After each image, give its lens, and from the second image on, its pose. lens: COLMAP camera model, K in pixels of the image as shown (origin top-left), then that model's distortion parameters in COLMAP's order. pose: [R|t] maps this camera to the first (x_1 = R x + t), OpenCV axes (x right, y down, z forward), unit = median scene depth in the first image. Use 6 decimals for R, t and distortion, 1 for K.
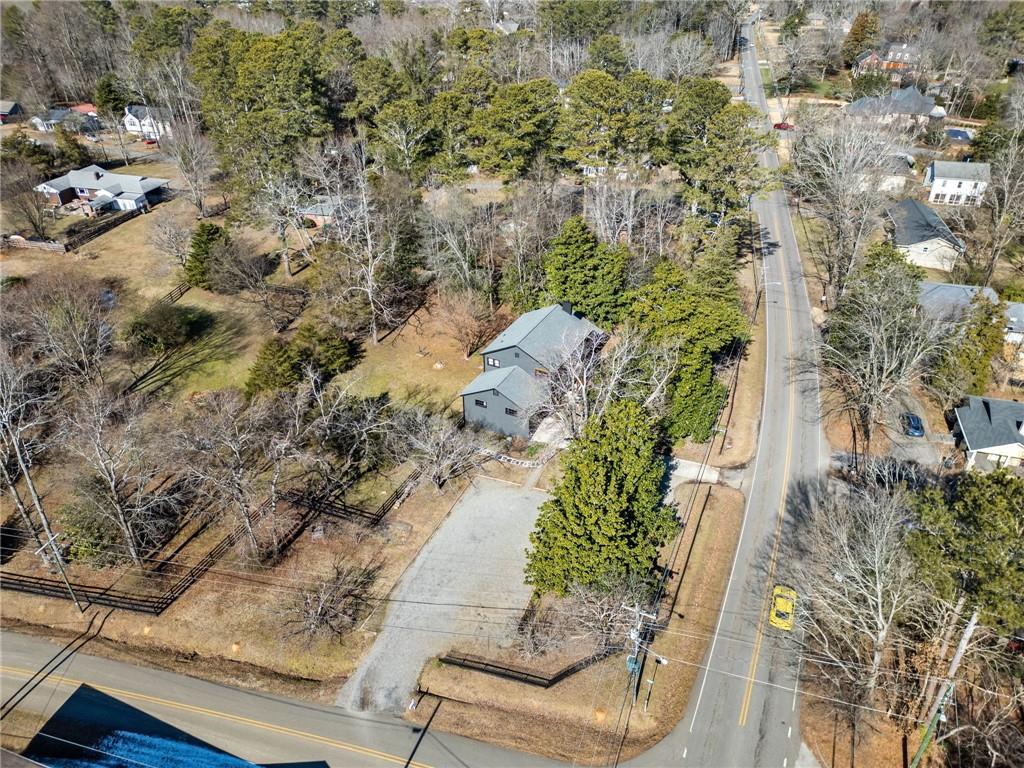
lens RADIAL K [[735.2, 0, 512.0], [0, 735.2, 384.0], [0, 0, 1]] dist [0.144095, -0.185110]
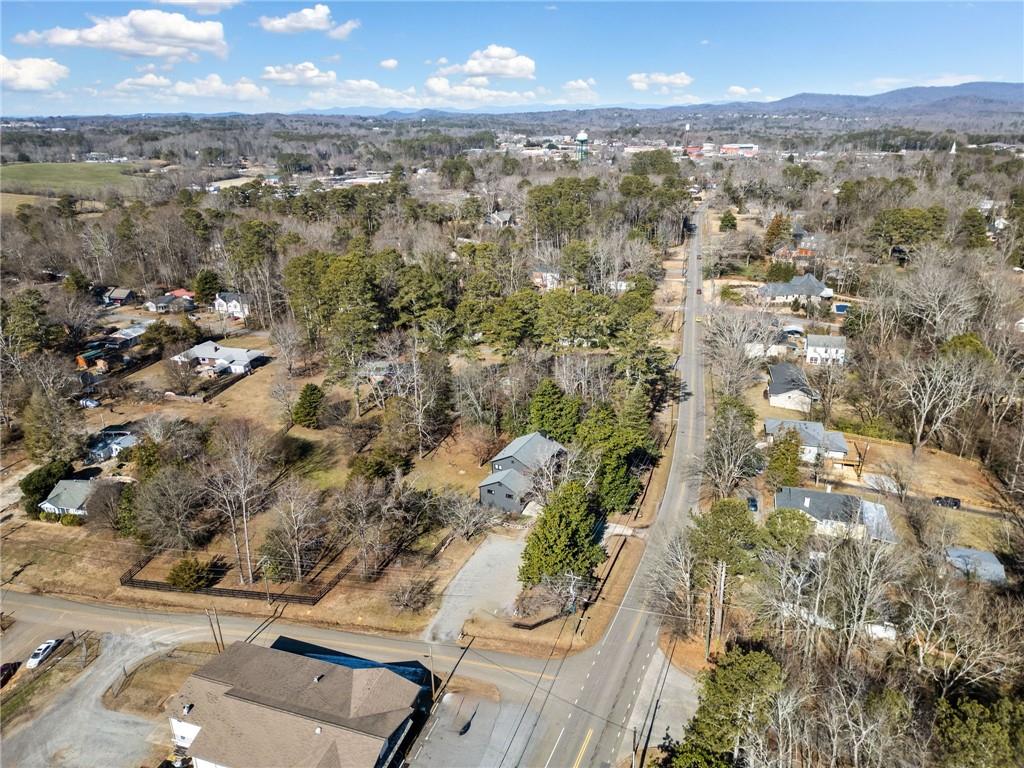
lens RADIAL K [[735.2, 0, 512.0], [0, 735.2, 384.0], [0, 0, 1]] dist [0.144095, -0.185110]
pose [[0.999941, -0.005279, 0.009457, -0.007830], [0.006947, 0.982506, -0.186100, 0.080140], [-0.008309, 0.186154, 0.982485, -0.547975]]
